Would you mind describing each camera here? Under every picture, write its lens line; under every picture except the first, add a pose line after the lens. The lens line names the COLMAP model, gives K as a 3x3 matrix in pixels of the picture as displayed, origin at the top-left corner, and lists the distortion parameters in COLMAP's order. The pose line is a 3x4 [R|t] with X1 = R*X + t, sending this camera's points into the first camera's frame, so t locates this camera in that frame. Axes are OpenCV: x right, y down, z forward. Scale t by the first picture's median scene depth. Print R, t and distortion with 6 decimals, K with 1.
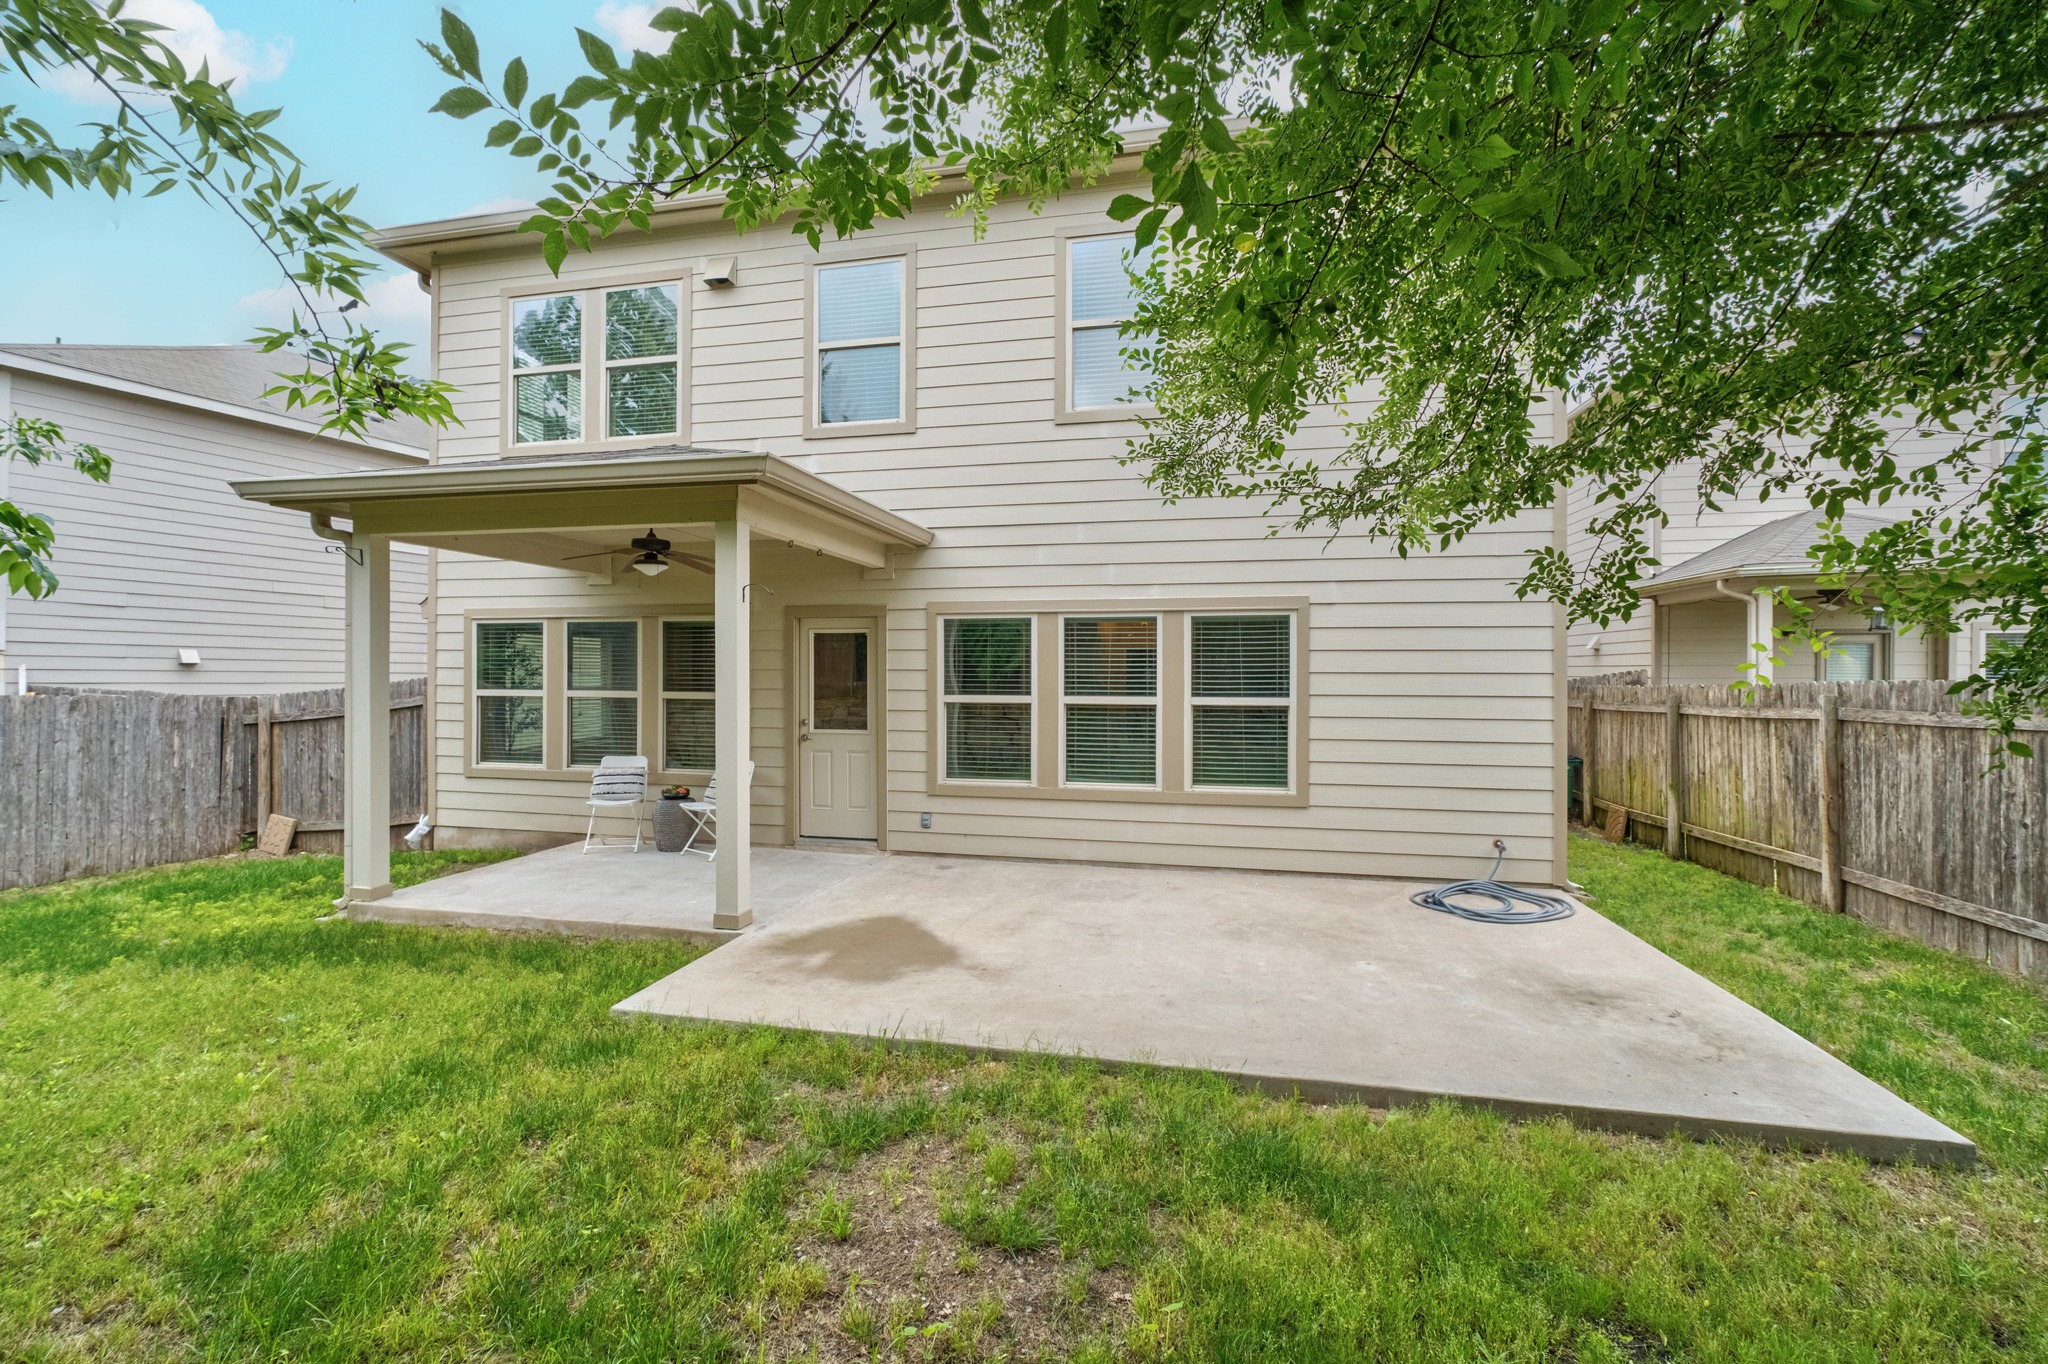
lens RADIAL K [[872.9, 0, 1011.5], [0, 872.9, 679.8], [0, 0, 1]] dist [-0.004475, 0.002154]
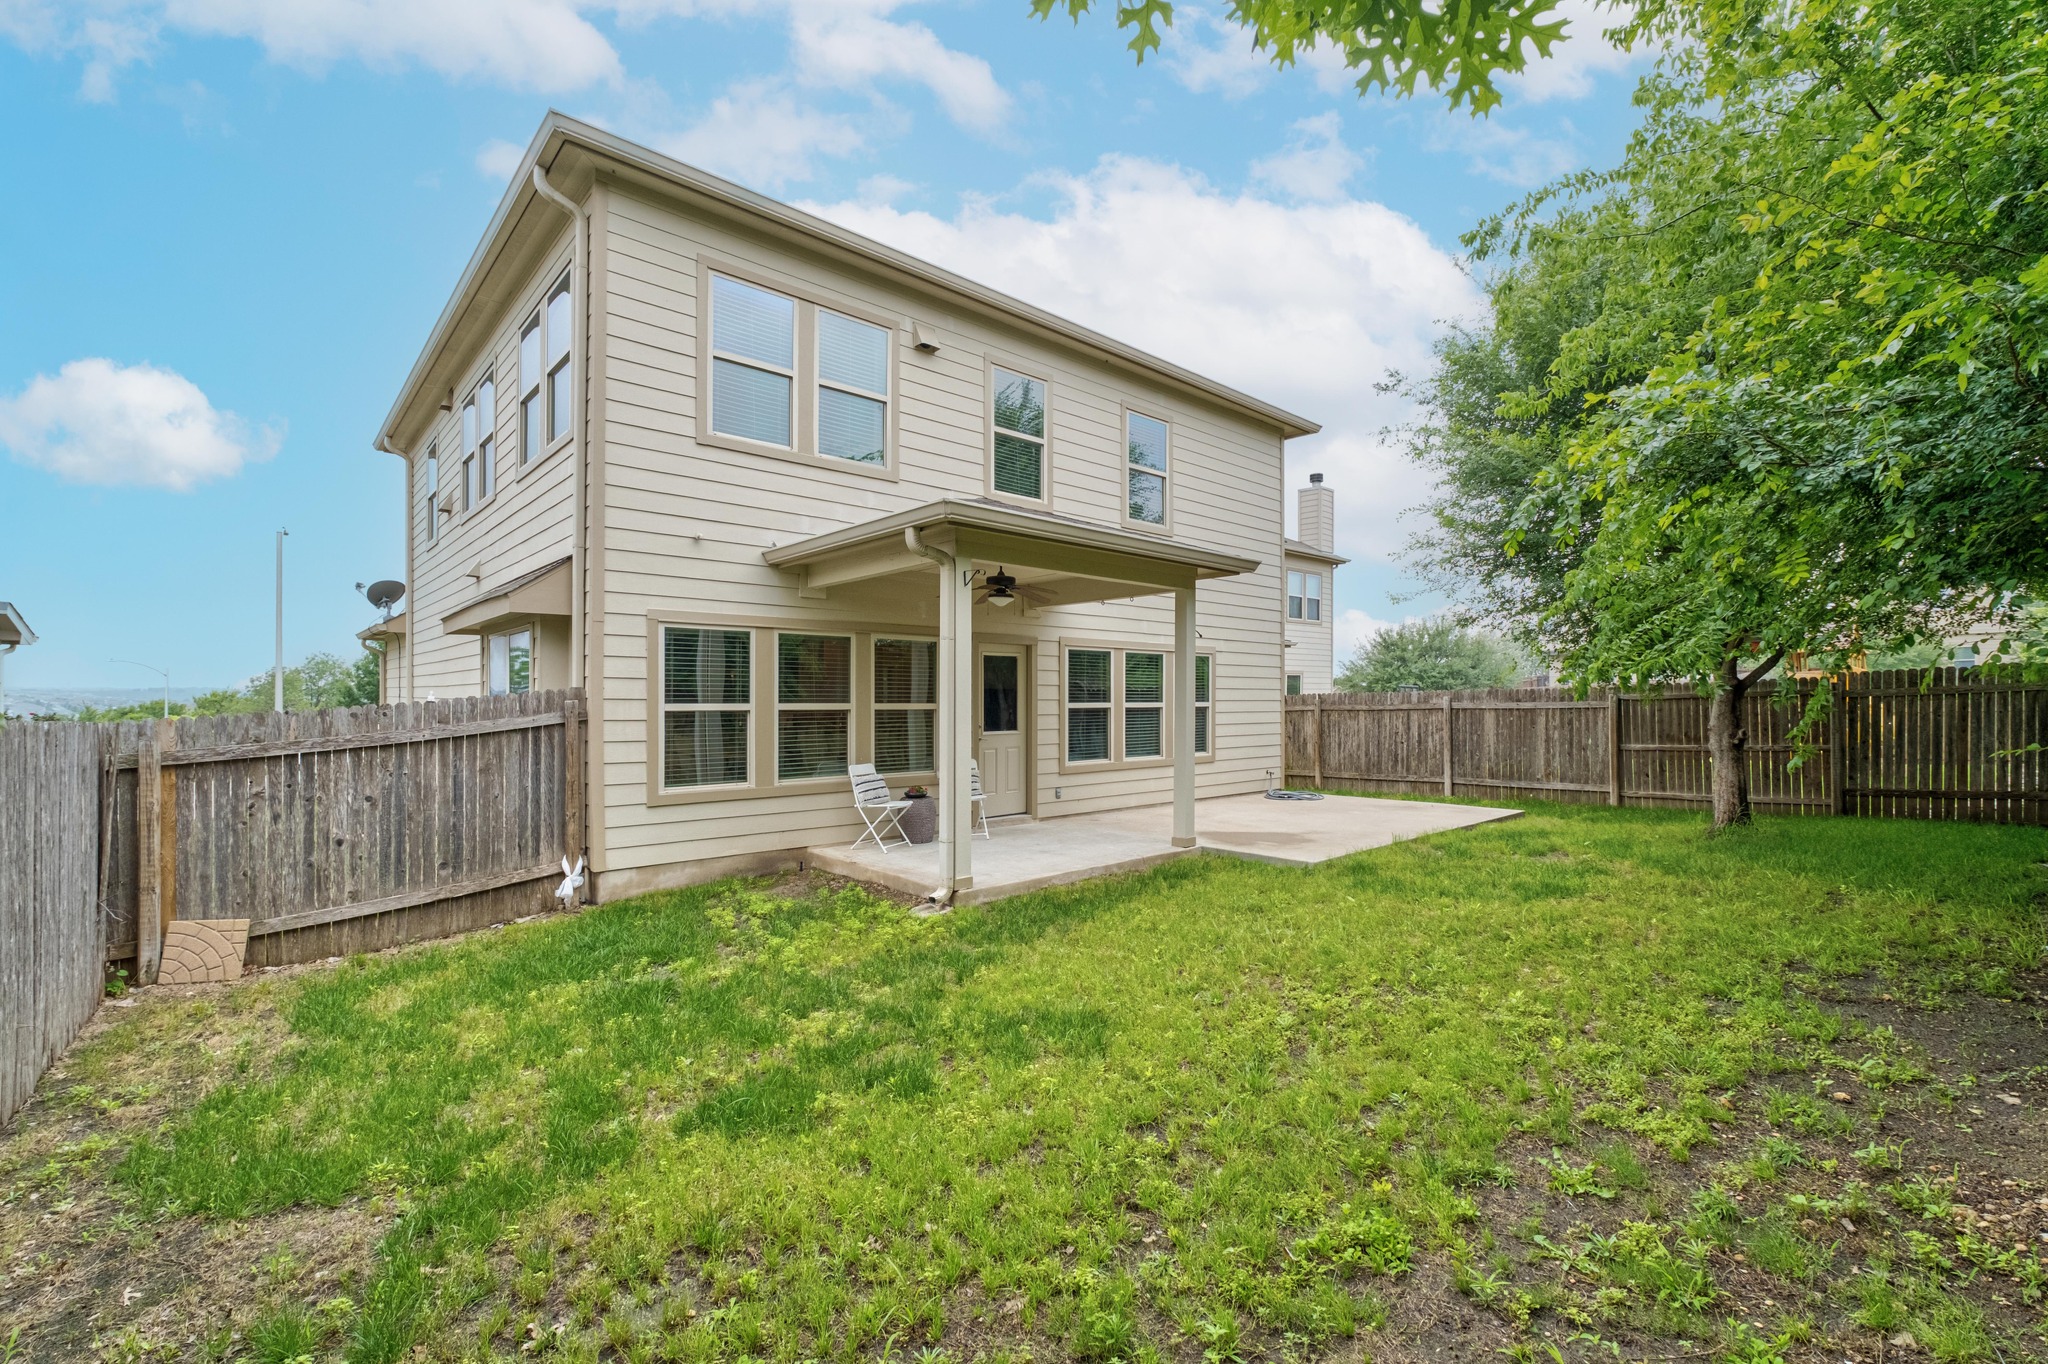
lens RADIAL K [[872.9, 0, 1025.8], [0, 872.9, 689.1], [0, 0, 1]] dist [-0.004475, 0.002154]
pose [[0.582533, 0.000822, 0.812807, -1.255974], [-0.003191, 0.999994, 0.001276, -0.006159], [-0.812801, -0.003337, 0.582532, 0.234306]]
